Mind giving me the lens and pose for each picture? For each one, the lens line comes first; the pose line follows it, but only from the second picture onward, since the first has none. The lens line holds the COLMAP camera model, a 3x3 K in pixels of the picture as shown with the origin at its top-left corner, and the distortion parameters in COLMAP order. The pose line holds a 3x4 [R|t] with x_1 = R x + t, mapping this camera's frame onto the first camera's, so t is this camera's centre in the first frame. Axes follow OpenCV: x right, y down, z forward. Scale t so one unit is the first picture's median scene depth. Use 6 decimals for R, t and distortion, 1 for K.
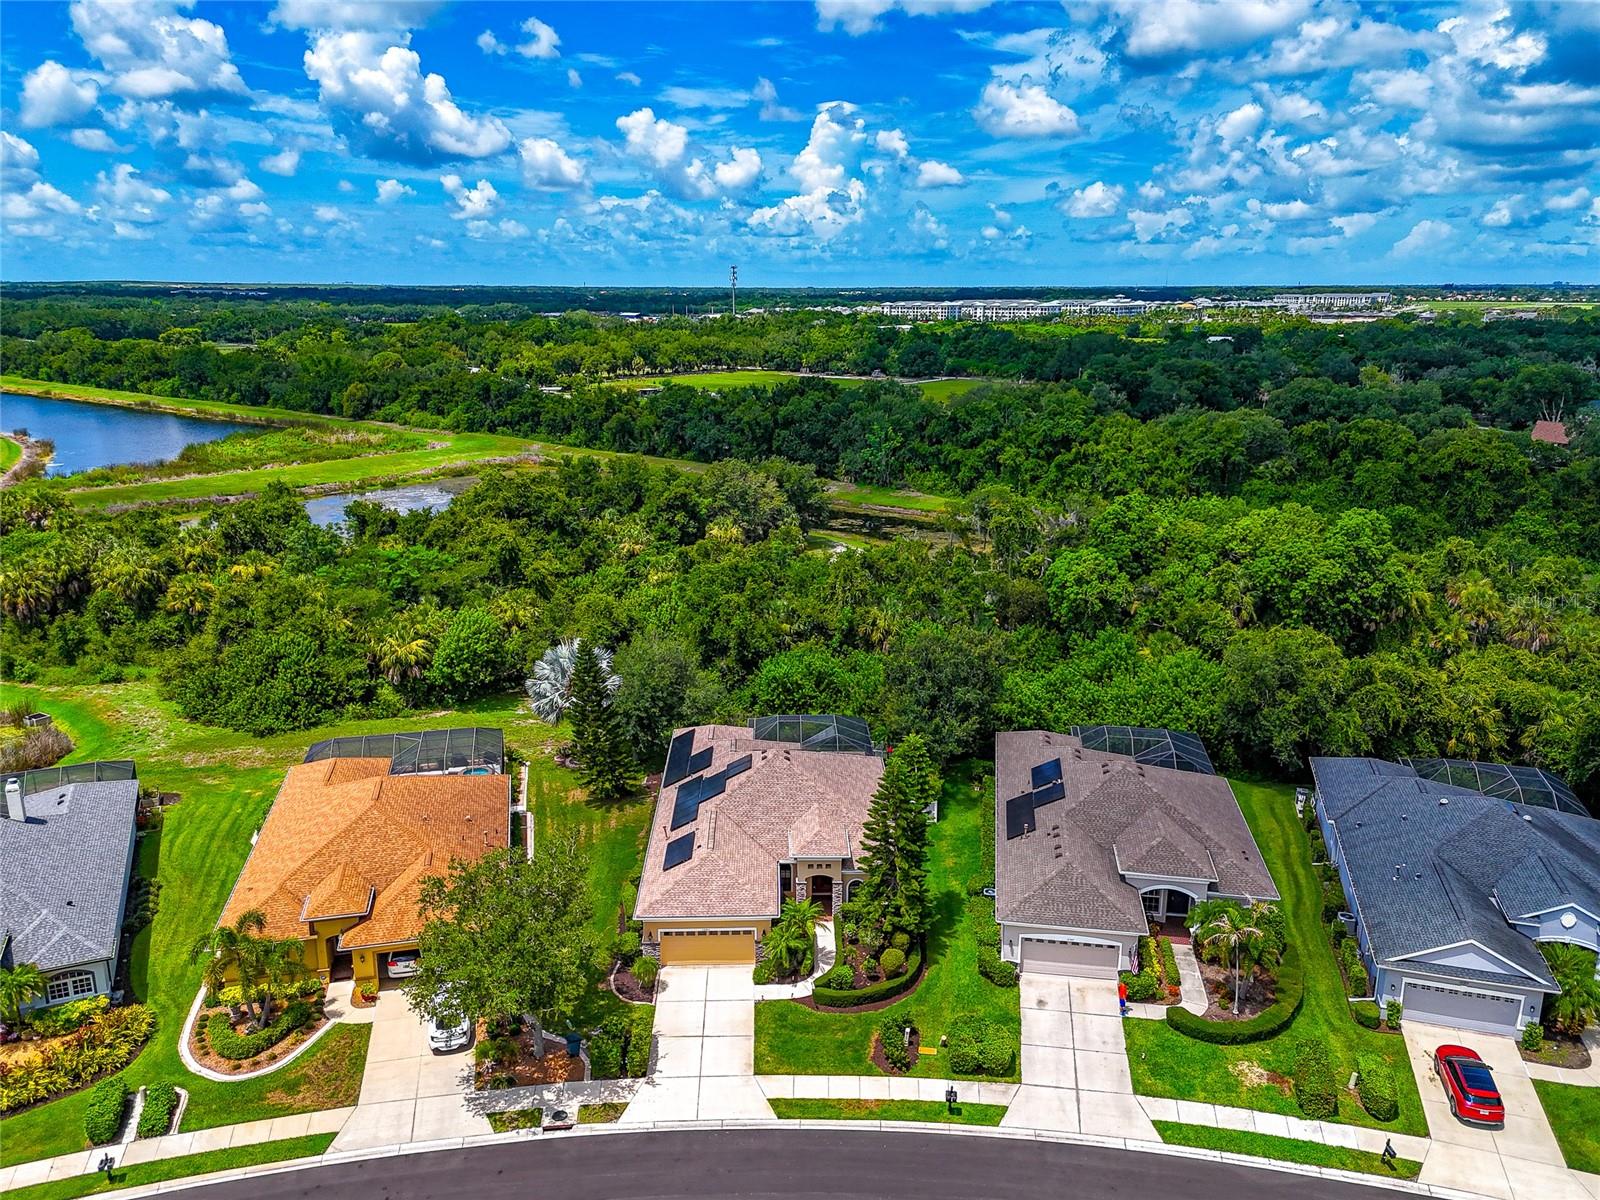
lens RADIAL K [[1250.3, 0, 793.0], [0, 1250.3, 601.5], [0, 0, 1]] dist [0.075910, -0.073780]
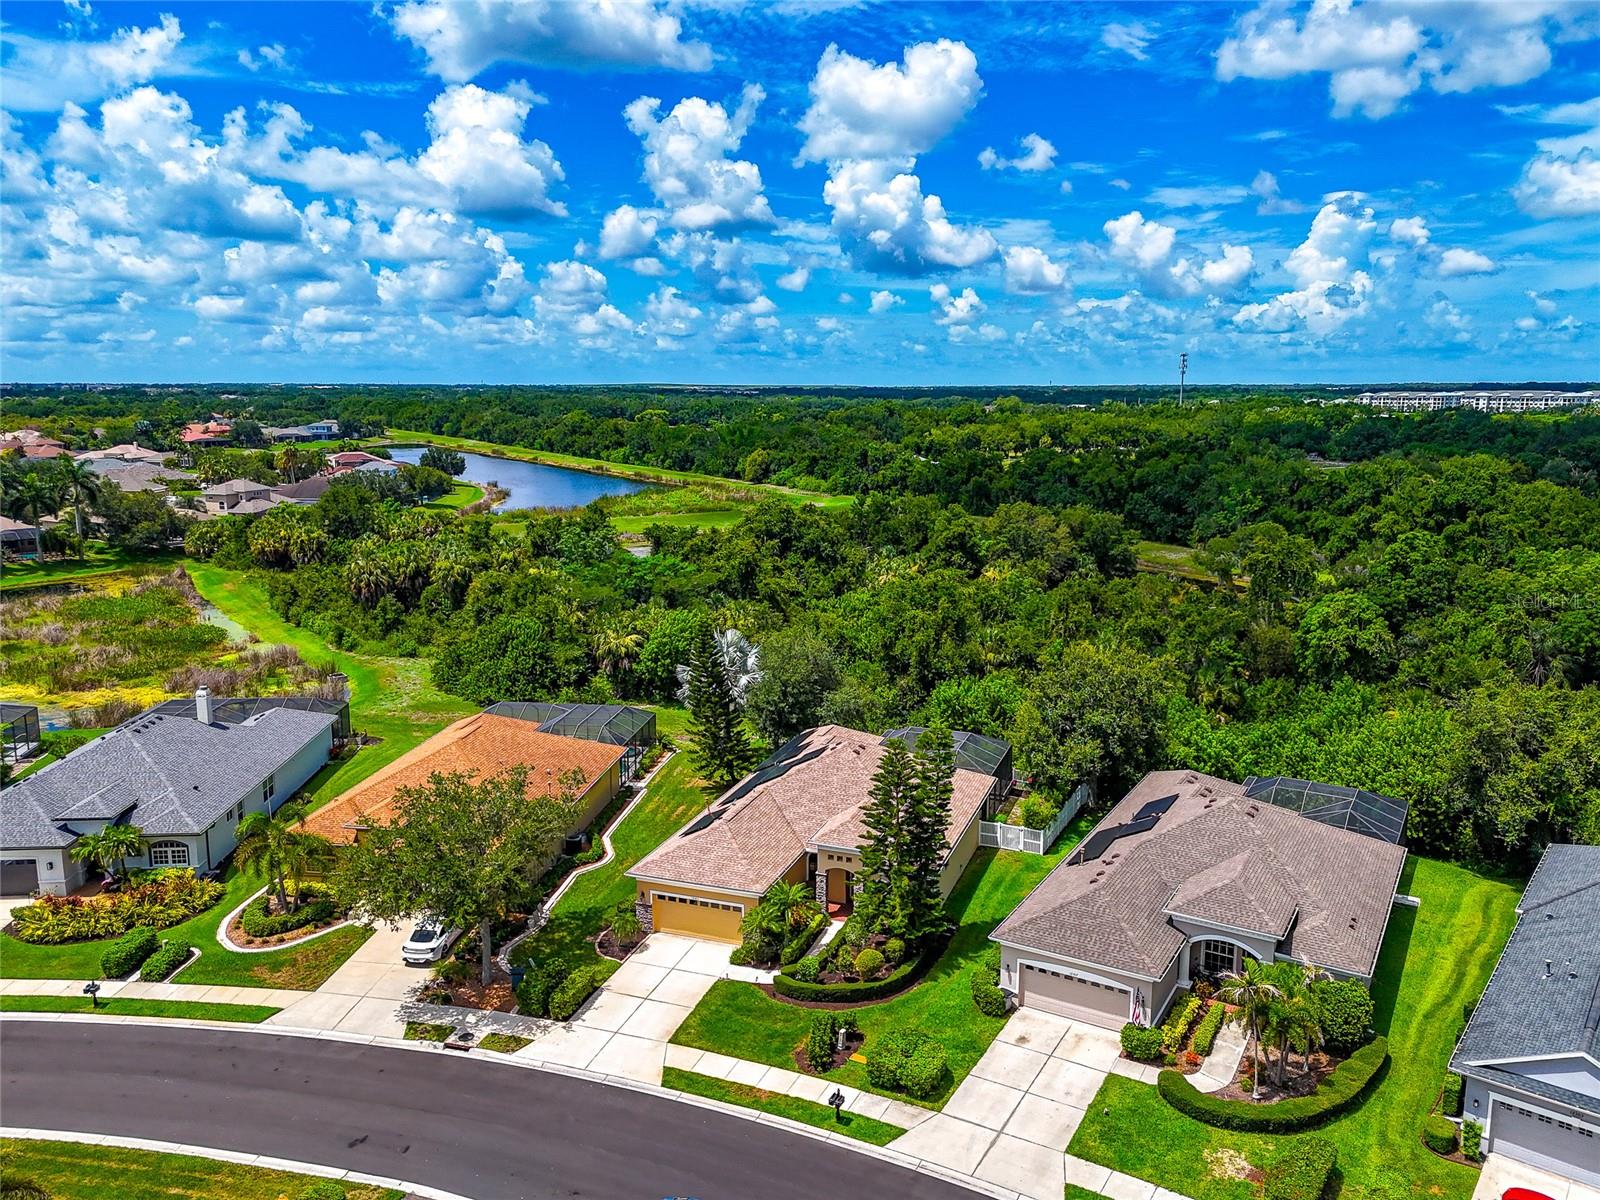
lens RADIAL K [[1250.3, 0, 793.0], [0, 1250.3, 601.5], [0, 0, 1]] dist [0.075910, -0.073780]
pose [[0.924032, 0.064473, -0.376839, 0.160711], [-0.096780, 0.993020, -0.067417, 0.044723], [0.369862, 0.098766, 0.923822, 0.060553]]
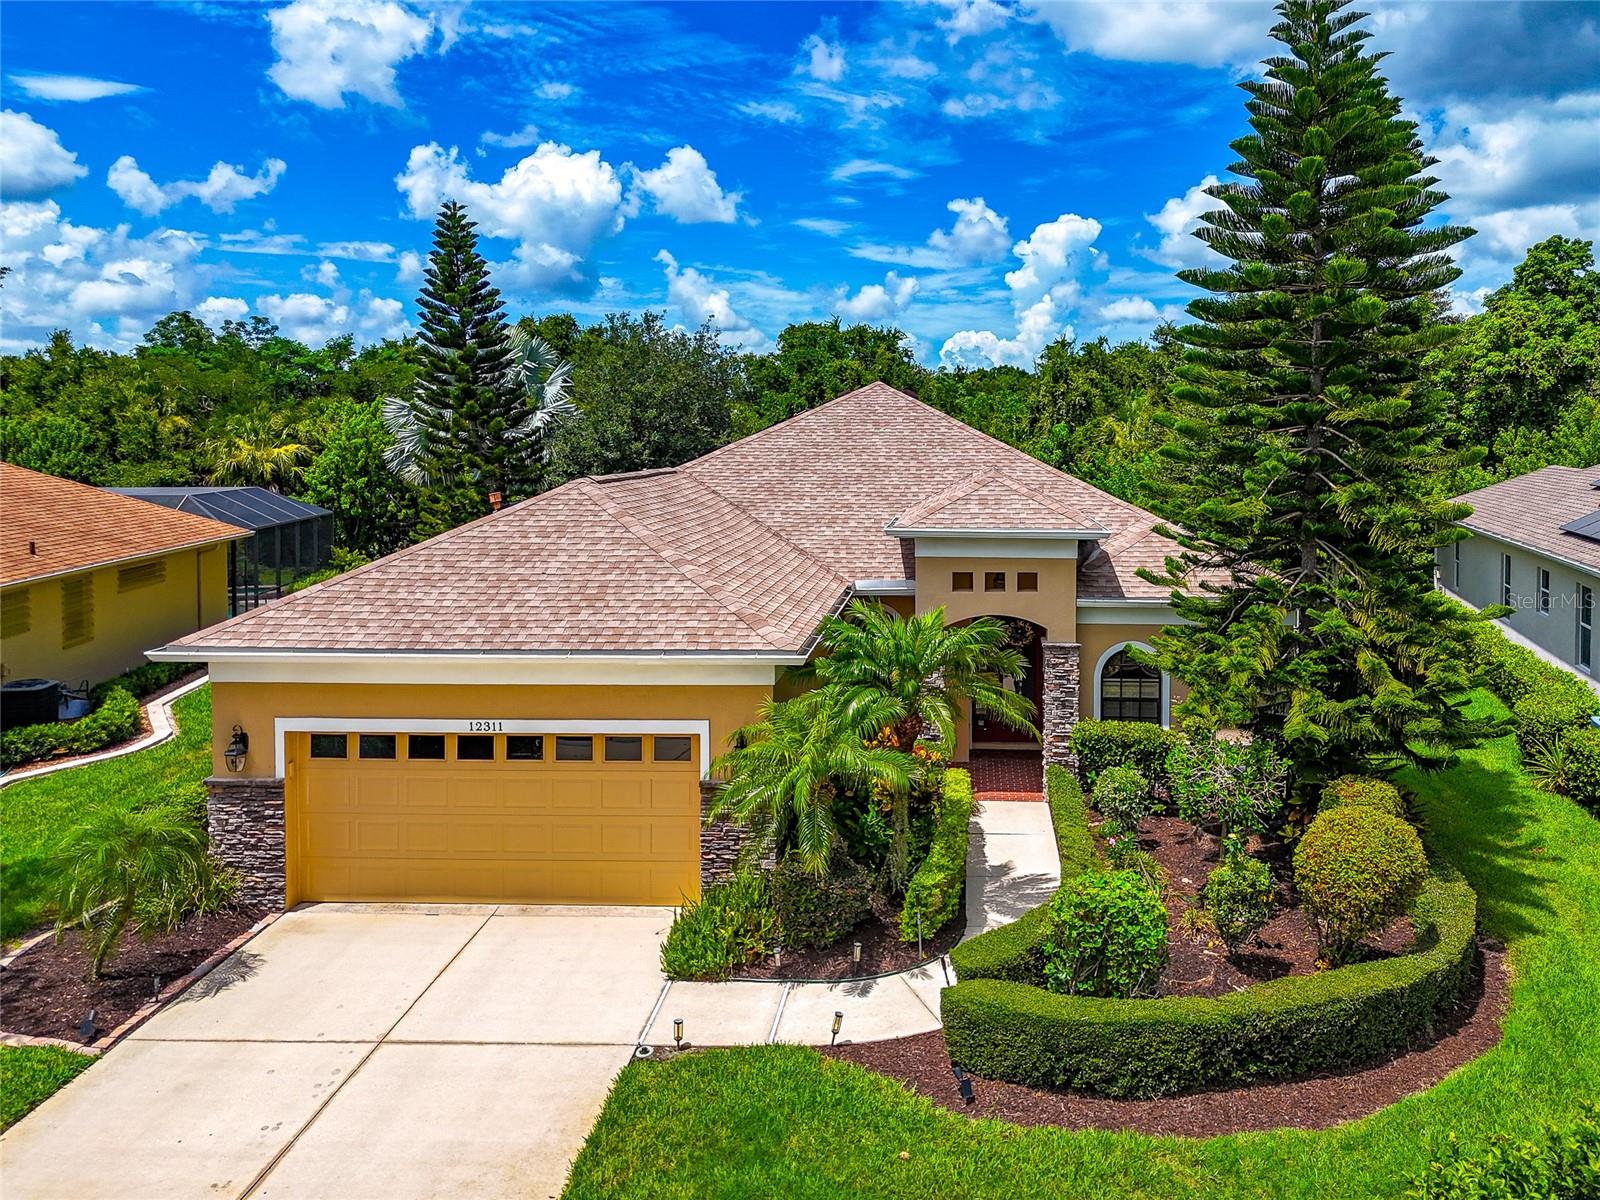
lens RADIAL K [[1202.7, 0, 913.4], [0, 1202.7, 514.8], [0, 0, 1]] dist [0.034367, -0.004133]
pose [[0.997892, 0.008022, -0.064396, 0.009914], [-0.021671, 0.976556, -0.214169, 0.126108], [0.061168, 0.215113, 0.974672, 0.368620]]
